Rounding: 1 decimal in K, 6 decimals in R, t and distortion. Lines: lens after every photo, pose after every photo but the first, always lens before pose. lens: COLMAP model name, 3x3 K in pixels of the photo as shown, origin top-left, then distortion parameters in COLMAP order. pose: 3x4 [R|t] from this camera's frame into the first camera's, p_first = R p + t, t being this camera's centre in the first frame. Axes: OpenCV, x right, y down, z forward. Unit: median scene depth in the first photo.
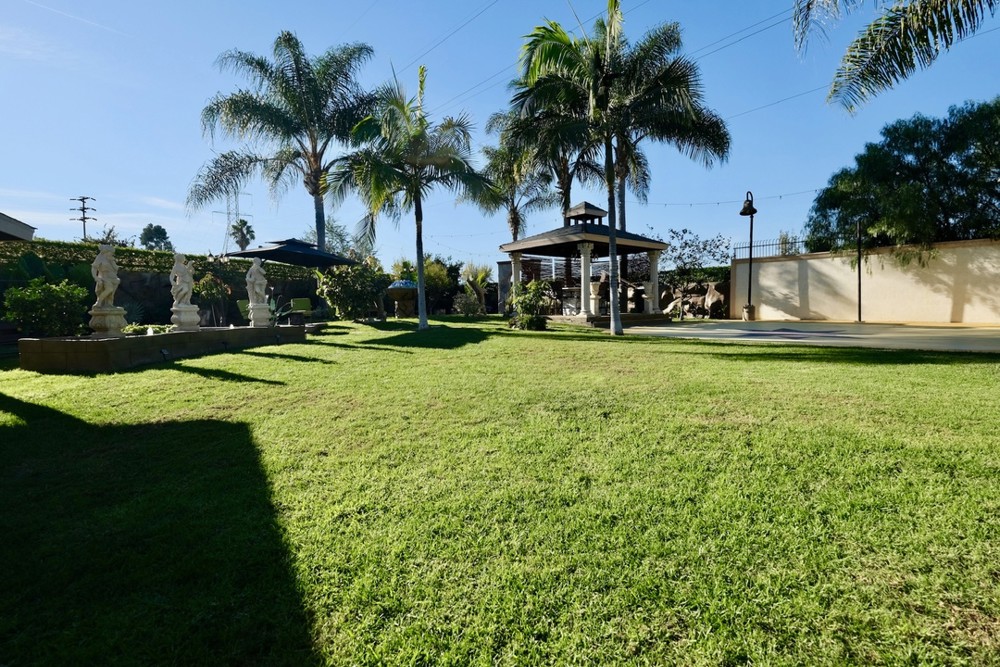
lens RADIAL K [[457.2, 0, 500.0], [0, 457.2, 333.5], [0, 0, 1]] dist [0.000739, 0.000242]
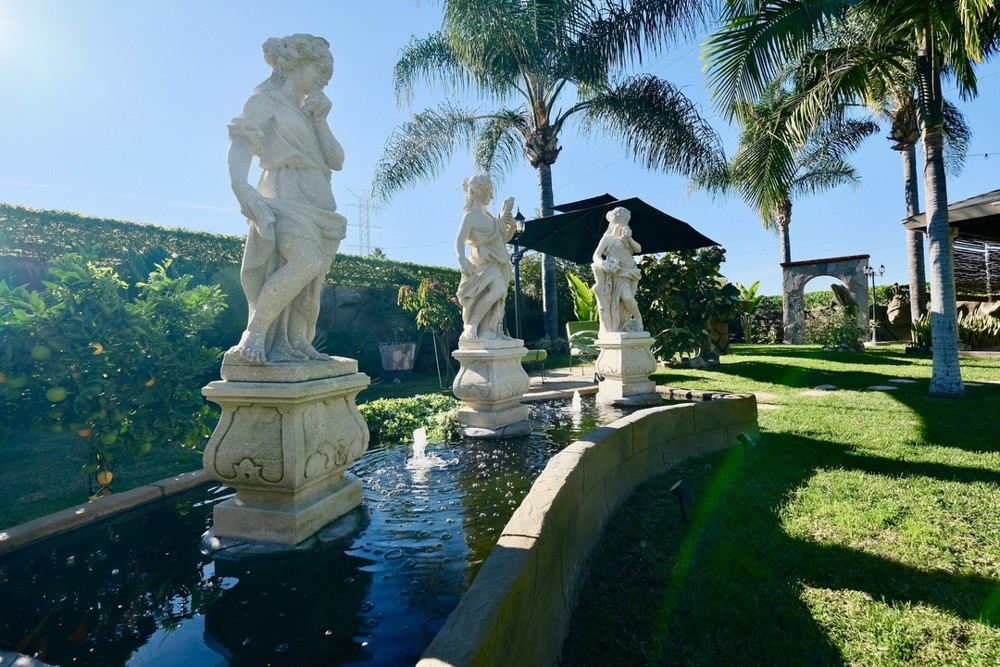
lens RADIAL K [[457.2, 0, 500.0], [0, 457.2, 333.5], [0, 0, 1]] dist [0.000739, 0.000242]
pose [[0.974422, -0.008279, -0.224572, -0.459148], [-0.004064, 0.998509, -0.054442, -0.036507], [0.224688, 0.053962, 0.972936, 0.523730]]
